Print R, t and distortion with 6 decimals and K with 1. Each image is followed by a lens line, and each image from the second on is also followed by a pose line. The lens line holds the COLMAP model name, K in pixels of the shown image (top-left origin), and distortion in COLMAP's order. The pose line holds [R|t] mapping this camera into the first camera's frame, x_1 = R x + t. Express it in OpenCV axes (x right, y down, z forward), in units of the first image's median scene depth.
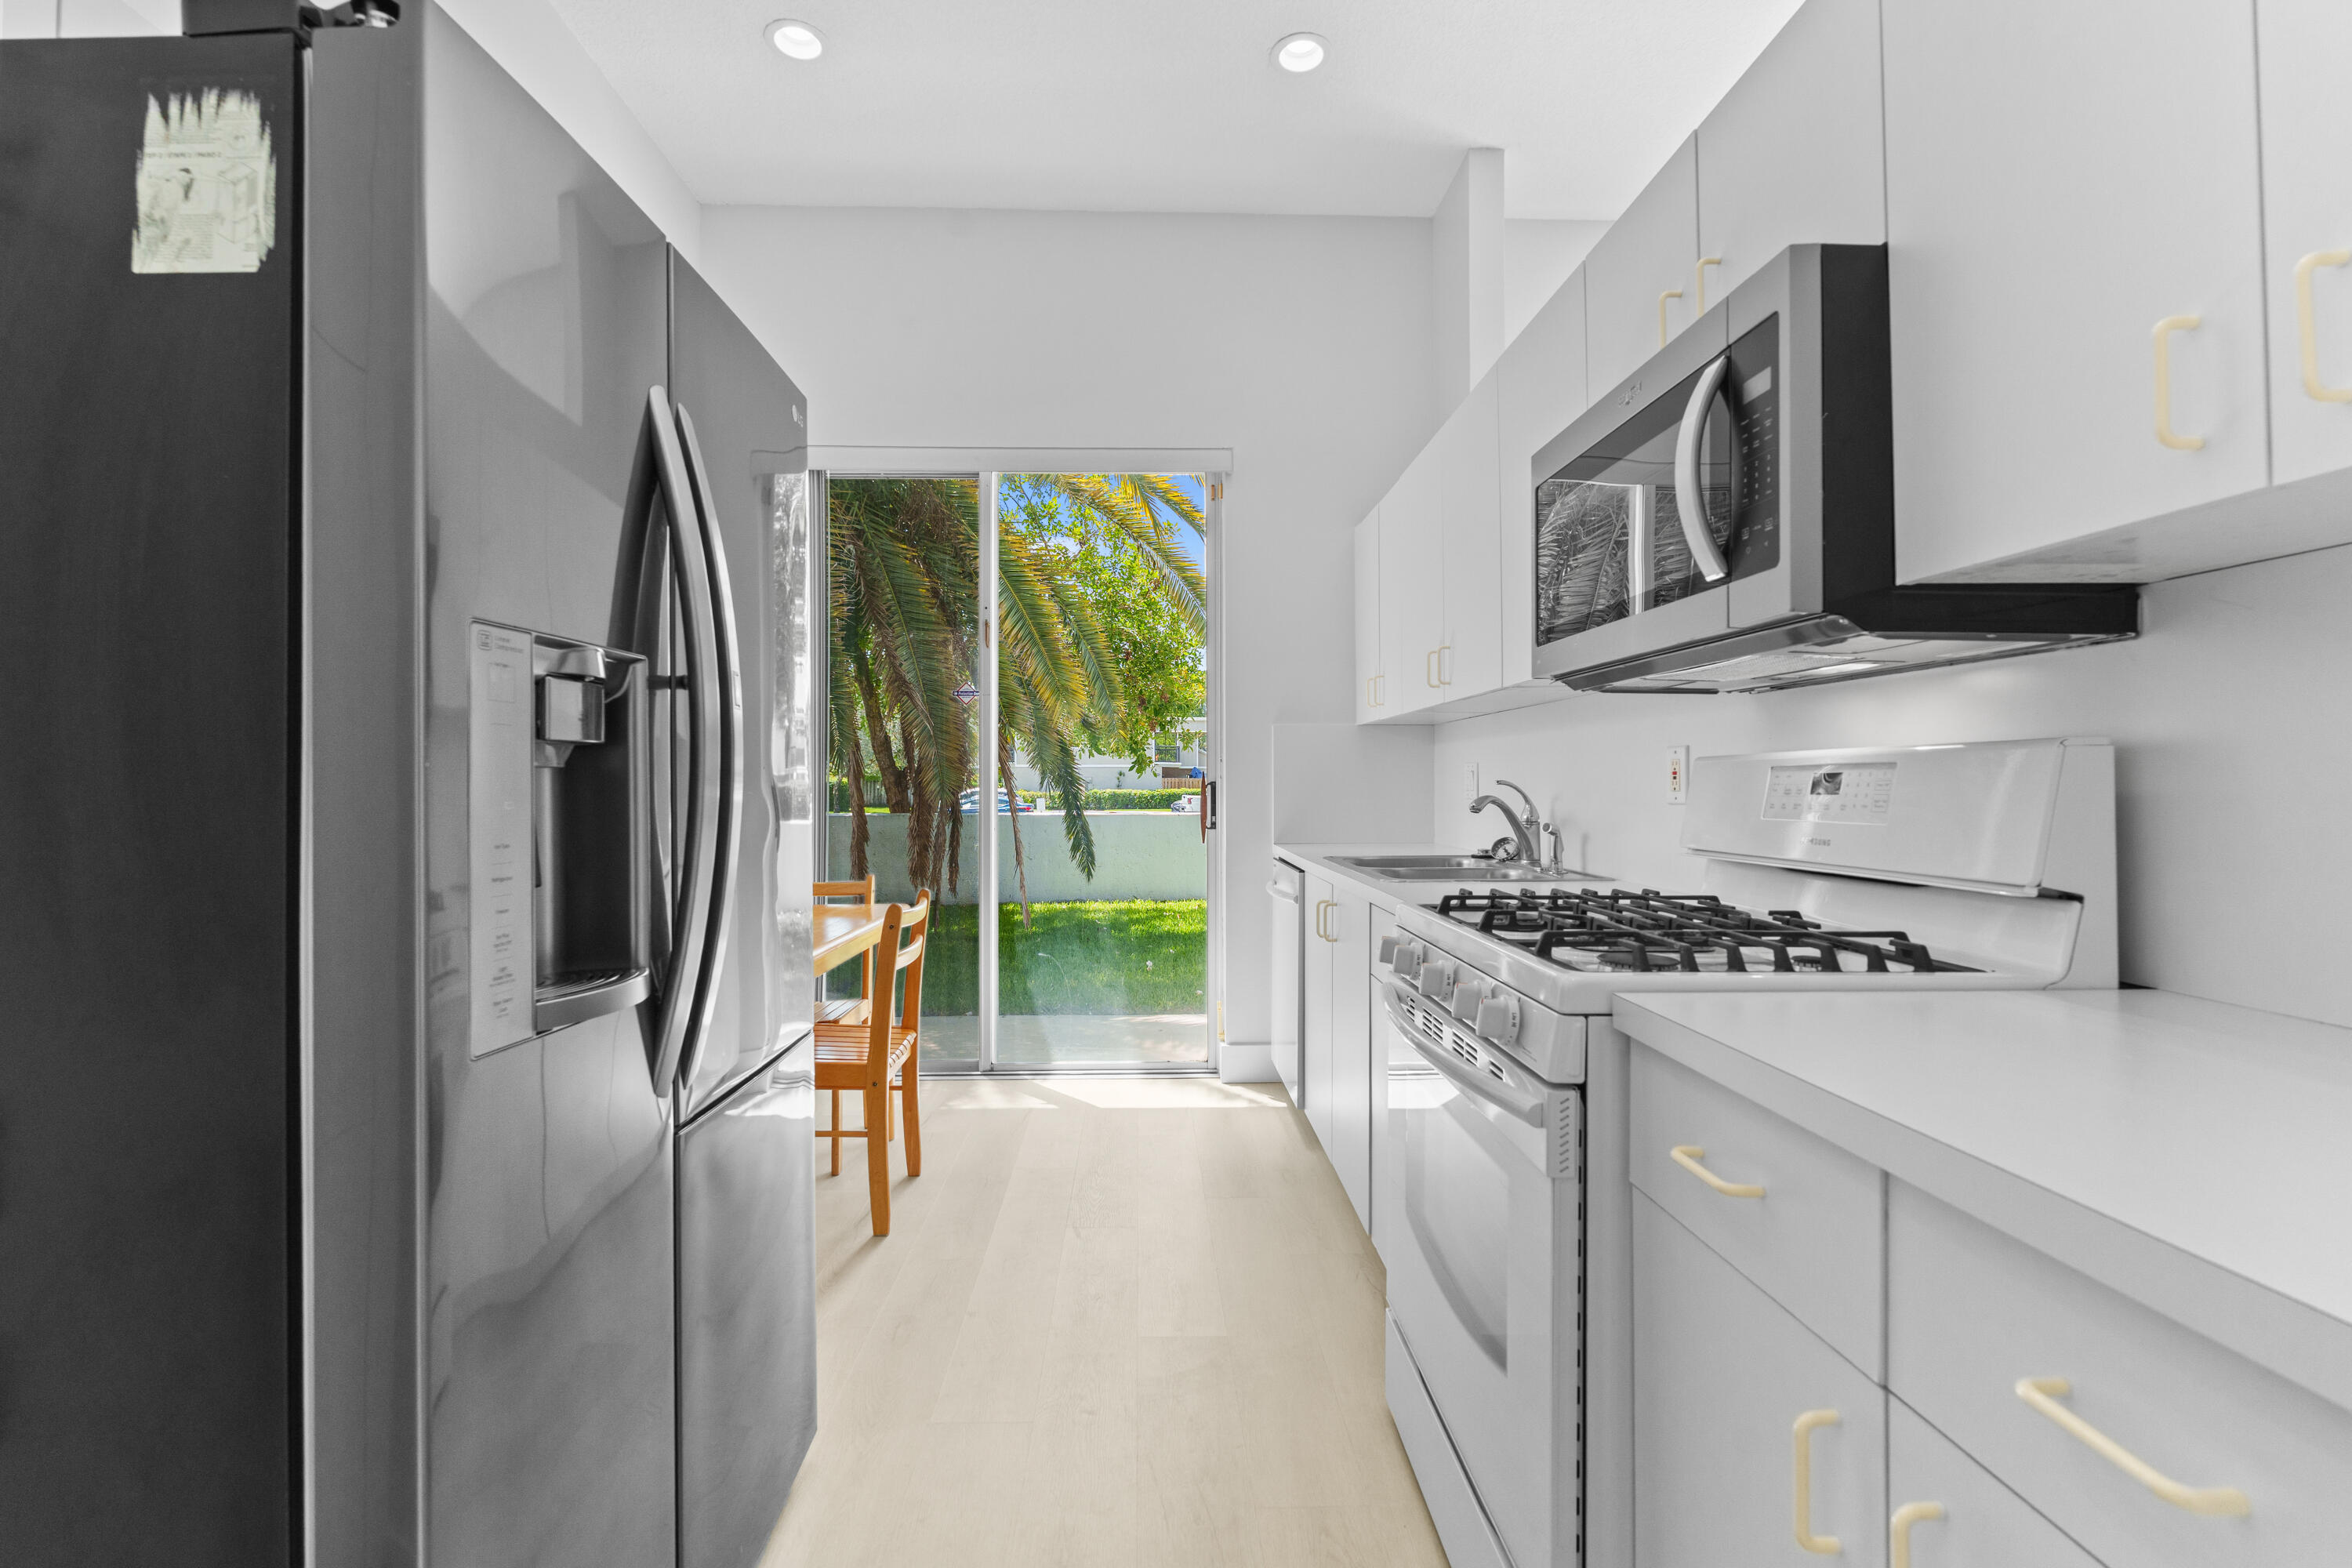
lens RADIAL K [[1032.6, 0, 1170.6], [0, 1032.6, 777.1], [0, 0, 1]] dist [-0.003784, 0.001806]
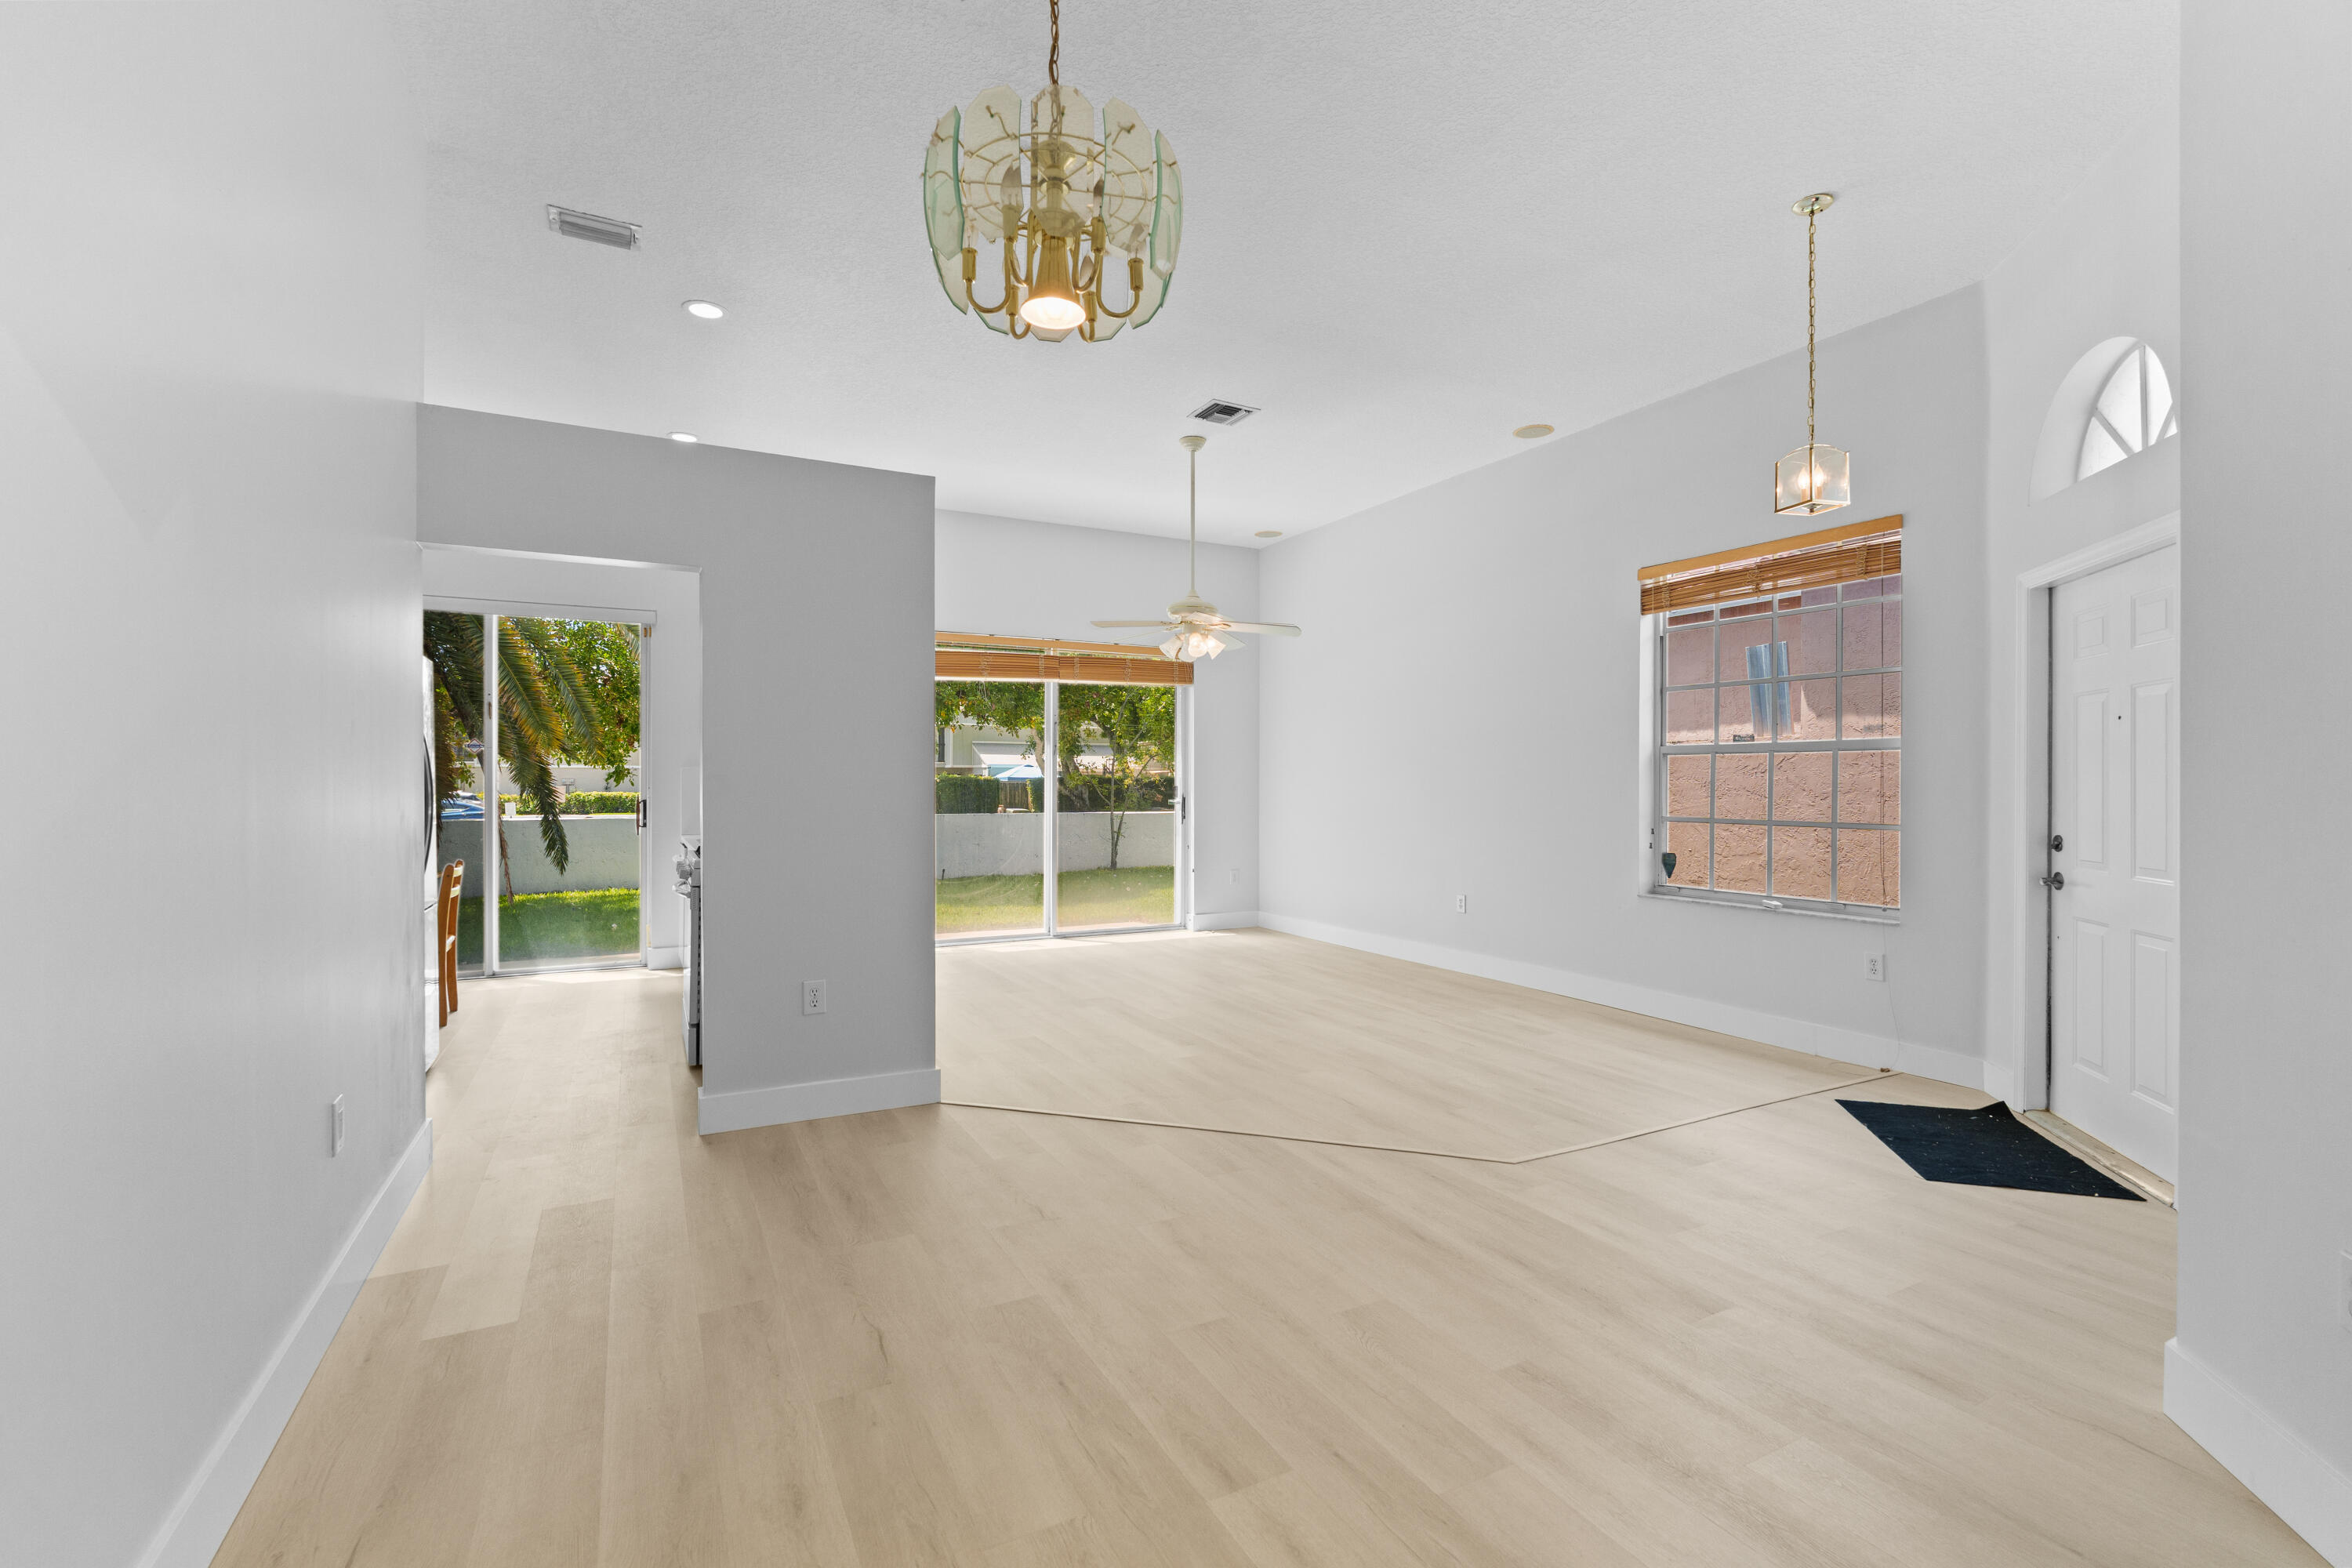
lens RADIAL K [[1032.6, 0, 1180.8], [0, 1032.6, 777.9], [0, 0, 1]] dist [-0.003784, 0.001806]
pose [[0.896617, 0.011890, 0.442647, 0.040698], [-0.011208, 0.999929, -0.004156, -0.019191], [-0.442665, -0.001234, 0.896686, -0.498894]]
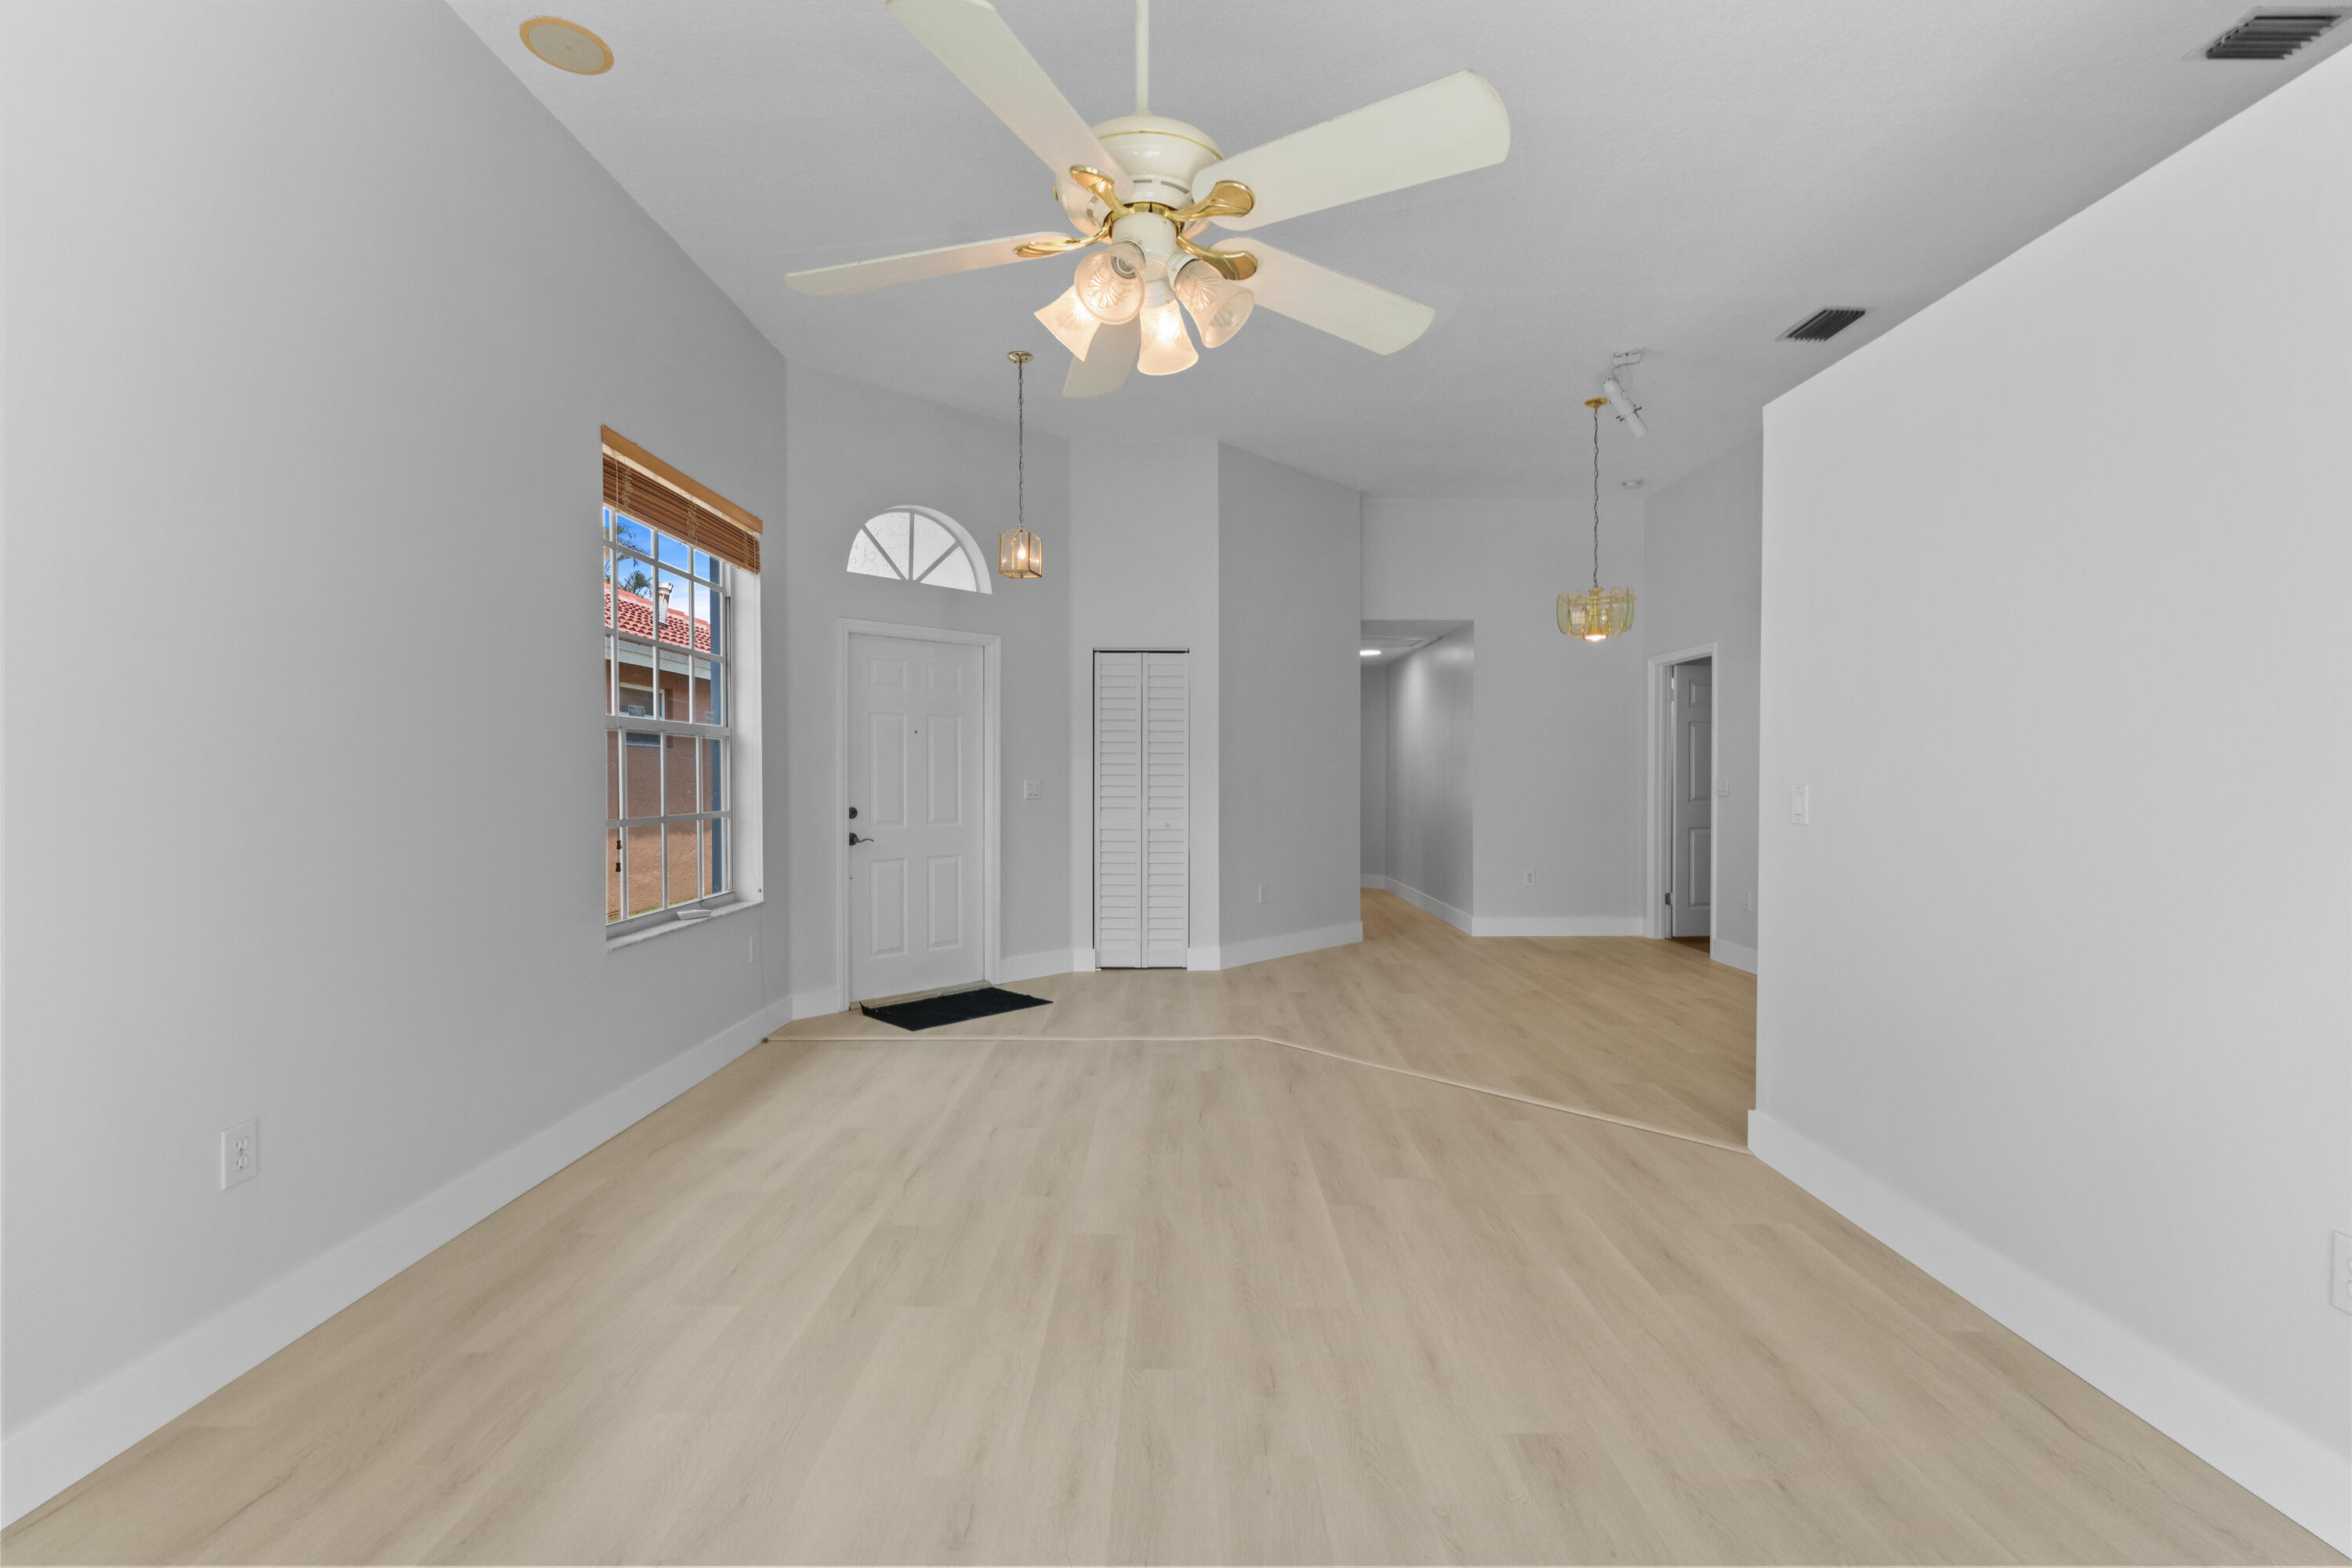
lens RADIAL K [[1032.6, 0, 1186.6], [0, 1032.6, 773.1], [0, 0, 1]] dist [-0.003784, 0.001806]
pose [[-0.999741, 0.006914, 0.021666, 0.404170], [0.006744, 0.999946, -0.007908, -0.014444], [-0.021720, -0.007760, -0.999734, 0.496969]]
